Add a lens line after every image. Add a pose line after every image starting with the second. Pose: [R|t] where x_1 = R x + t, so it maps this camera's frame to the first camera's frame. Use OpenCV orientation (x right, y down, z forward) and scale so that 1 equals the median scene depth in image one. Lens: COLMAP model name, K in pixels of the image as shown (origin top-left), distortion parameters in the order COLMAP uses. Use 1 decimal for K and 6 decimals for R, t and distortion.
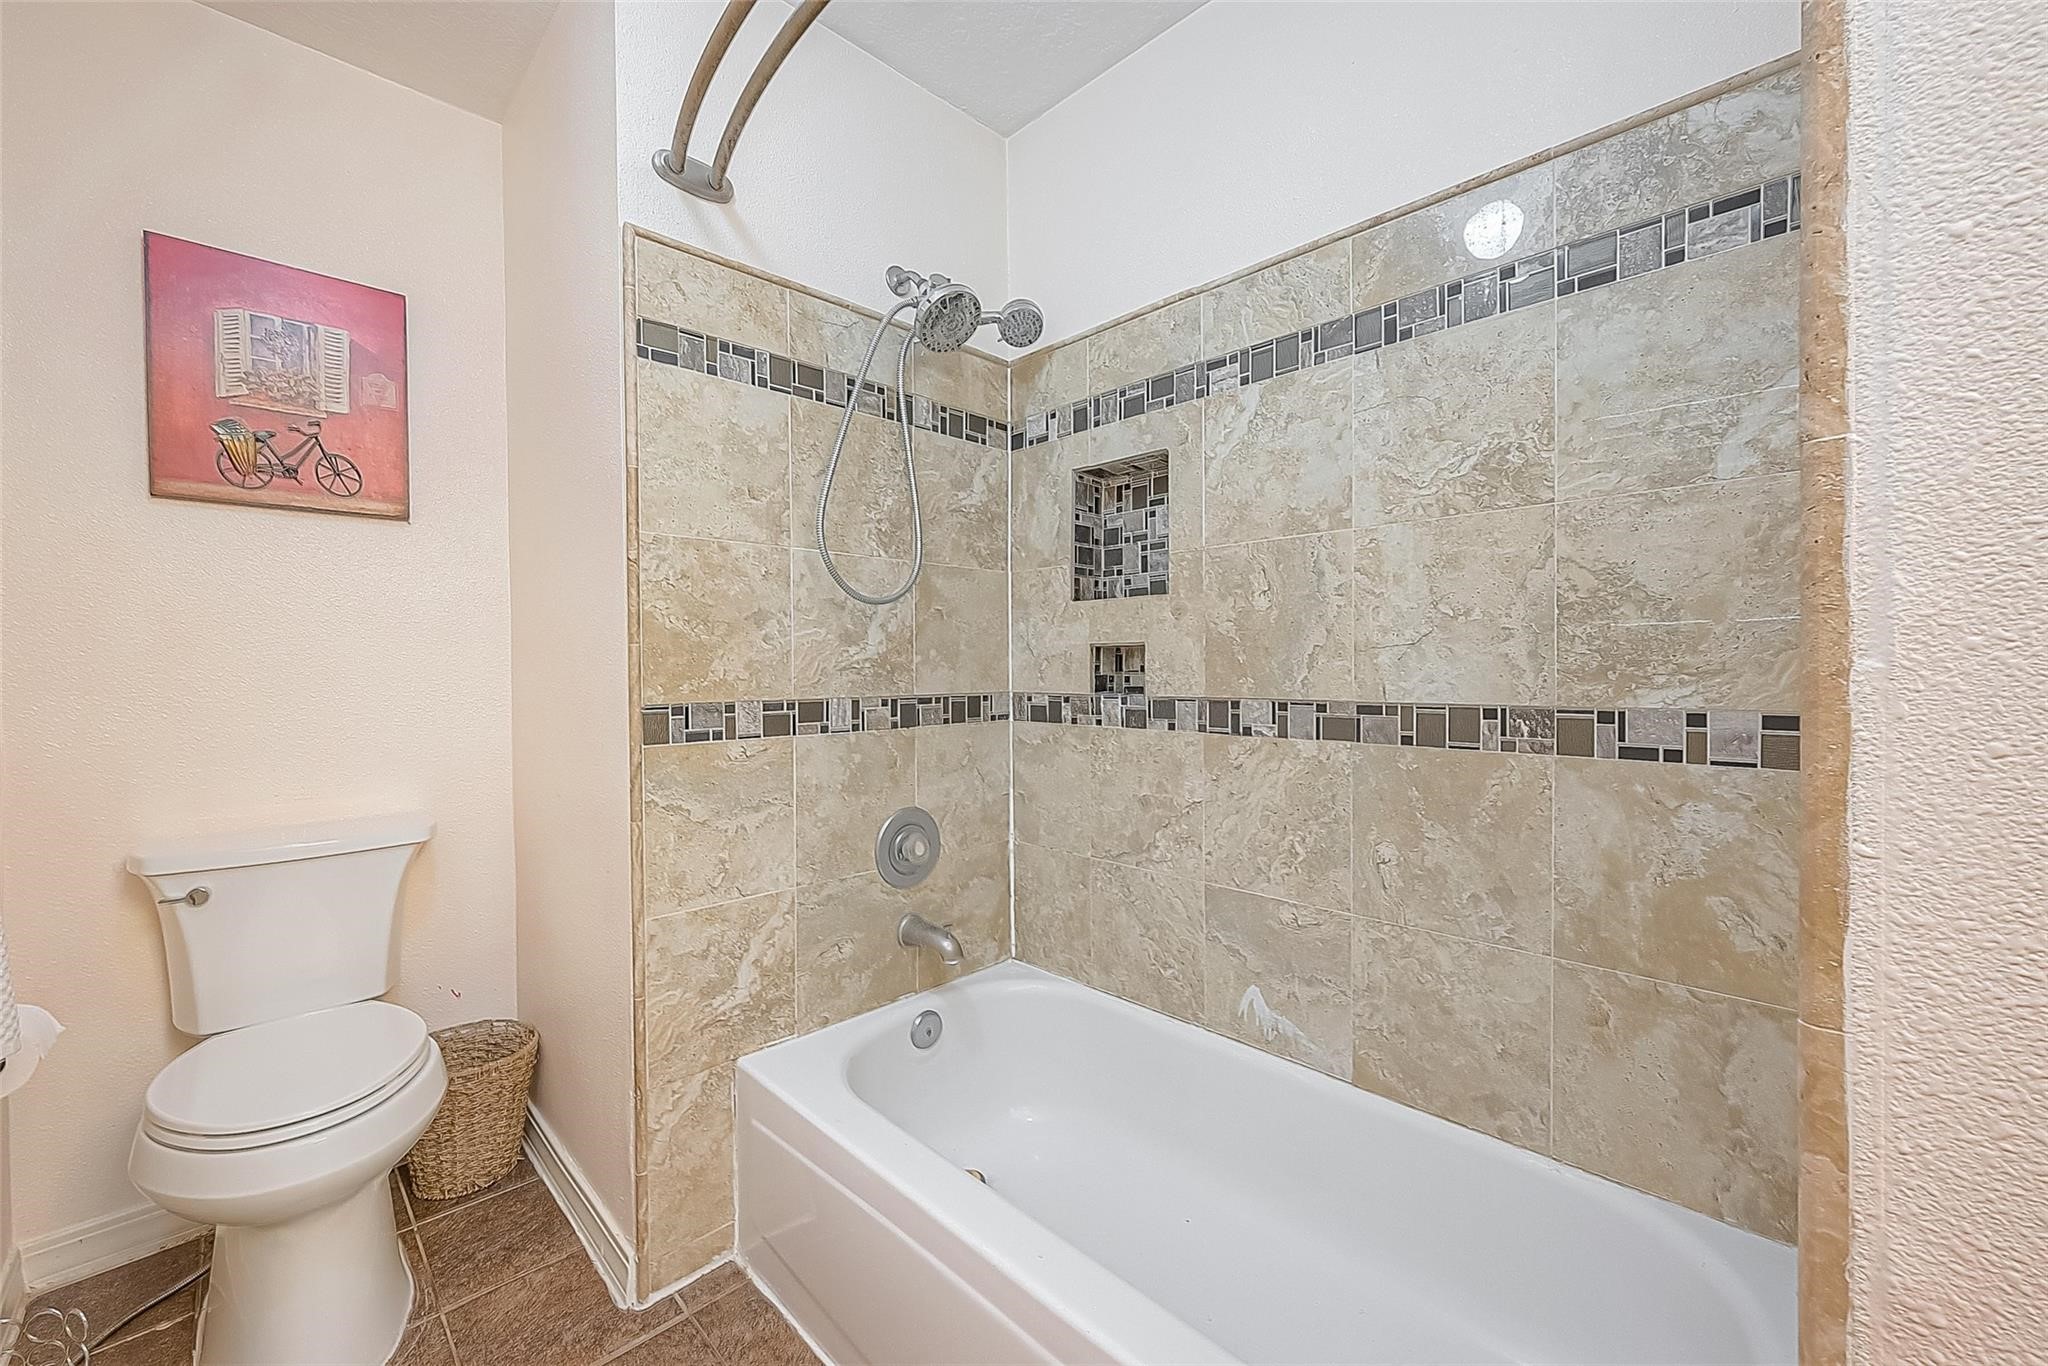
lens RADIAL K [[807.2, 0, 1017.4], [0, 807.2, 677.4], [0, 0, 1]] dist [-0.000525, -0.000197]
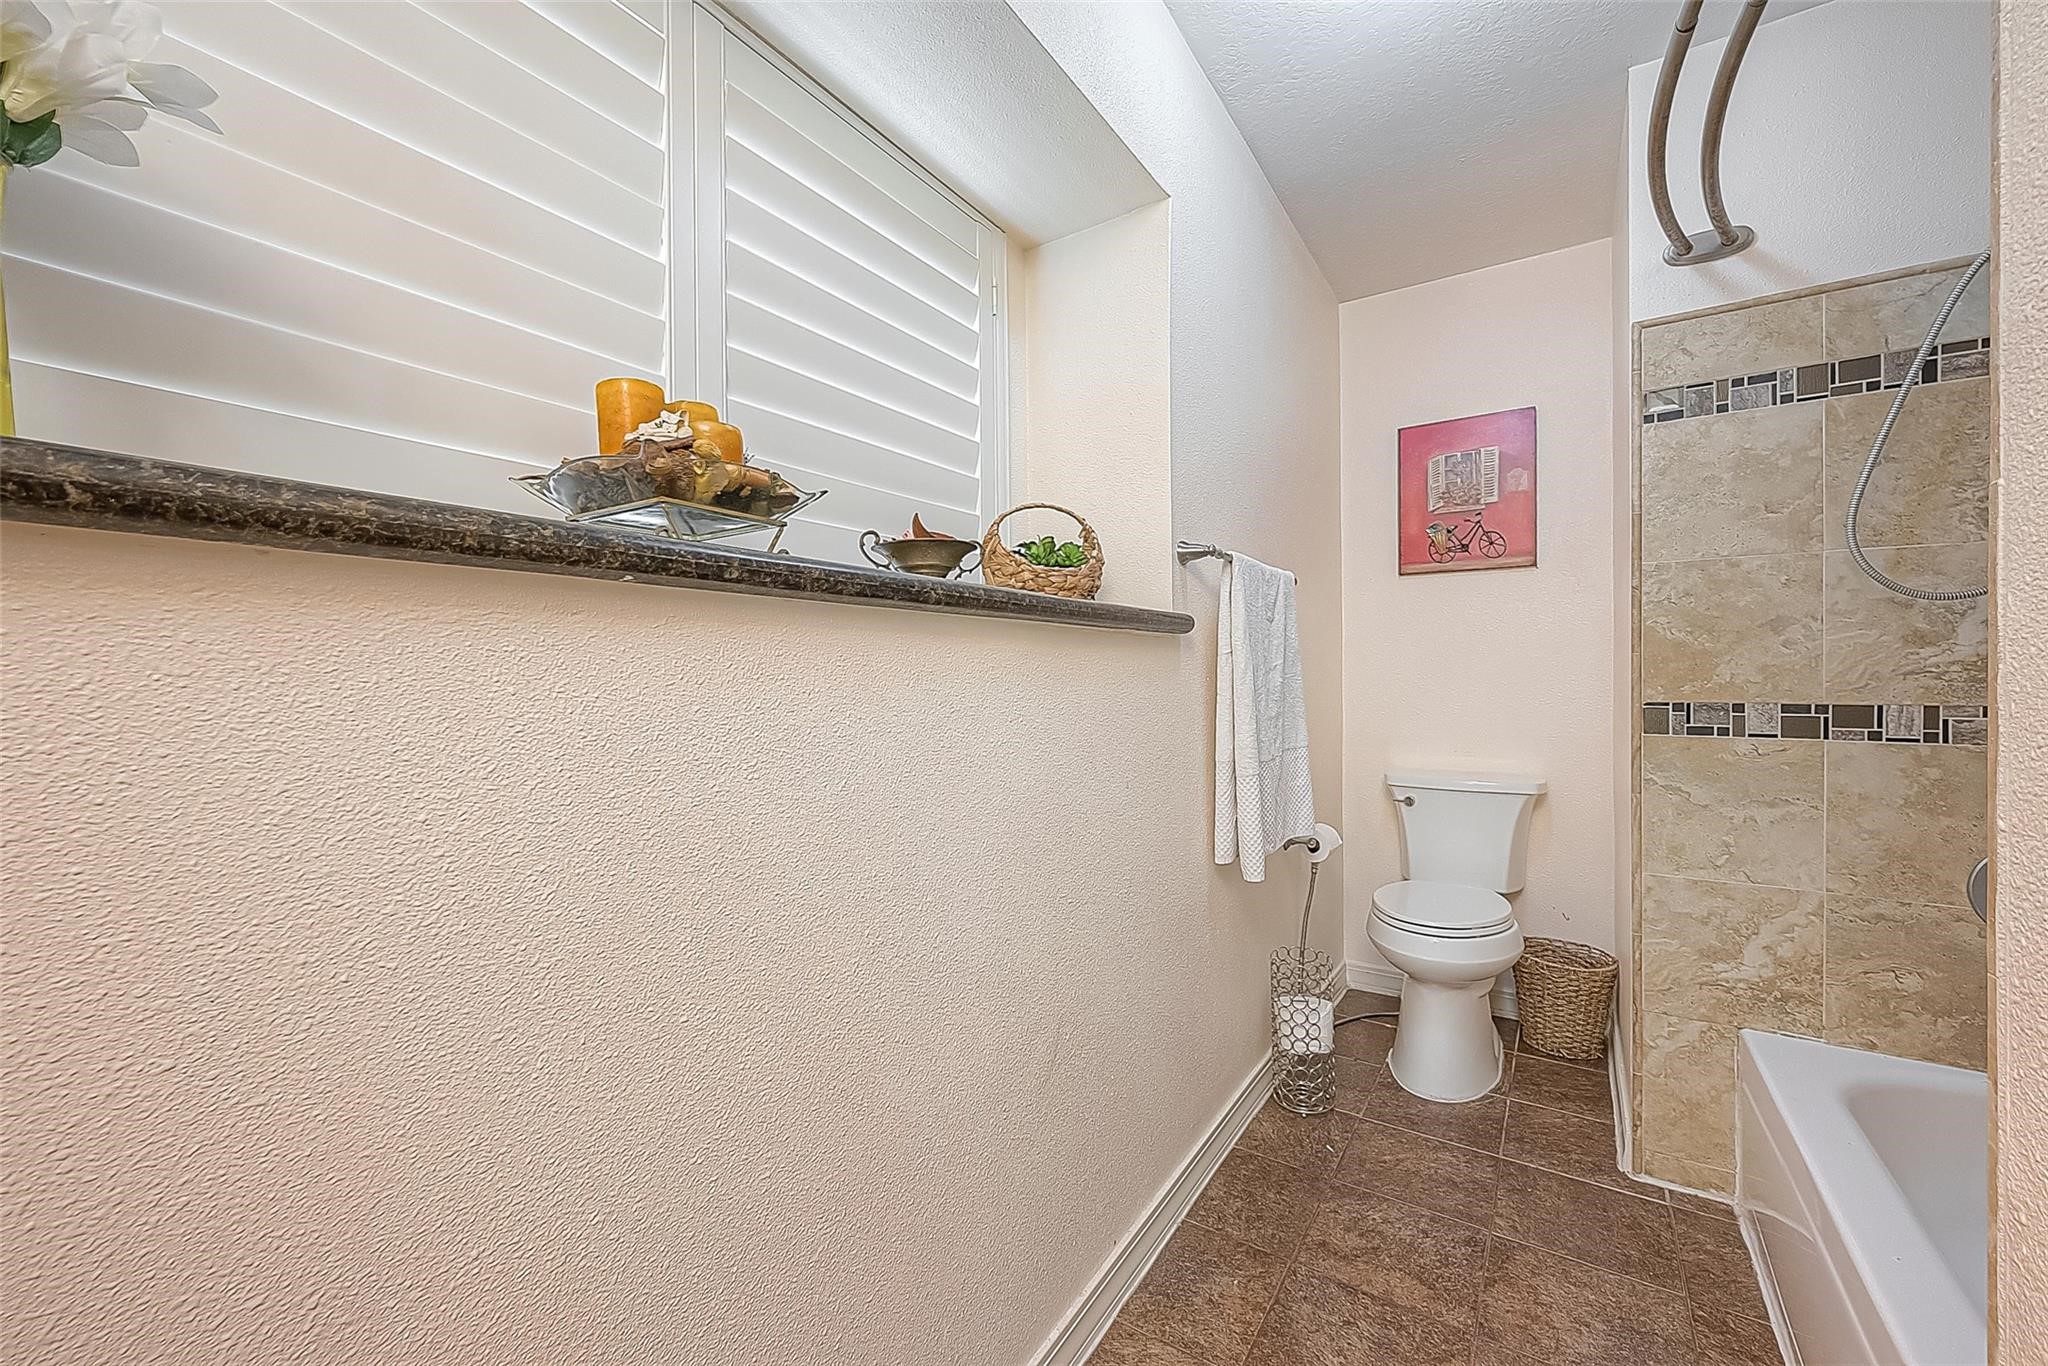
lens RADIAL K [[807.2, 0, 1022.5], [0, 807.2, 678.4], [0, 0, 1]] dist [-0.000525, -0.000197]
pose [[0.198676, 0.007752, -0.980035, 0.518041], [-0.008862, 0.999942, 0.006113, -0.000607], [0.980025, 0.007471, 0.198733, -0.176211]]
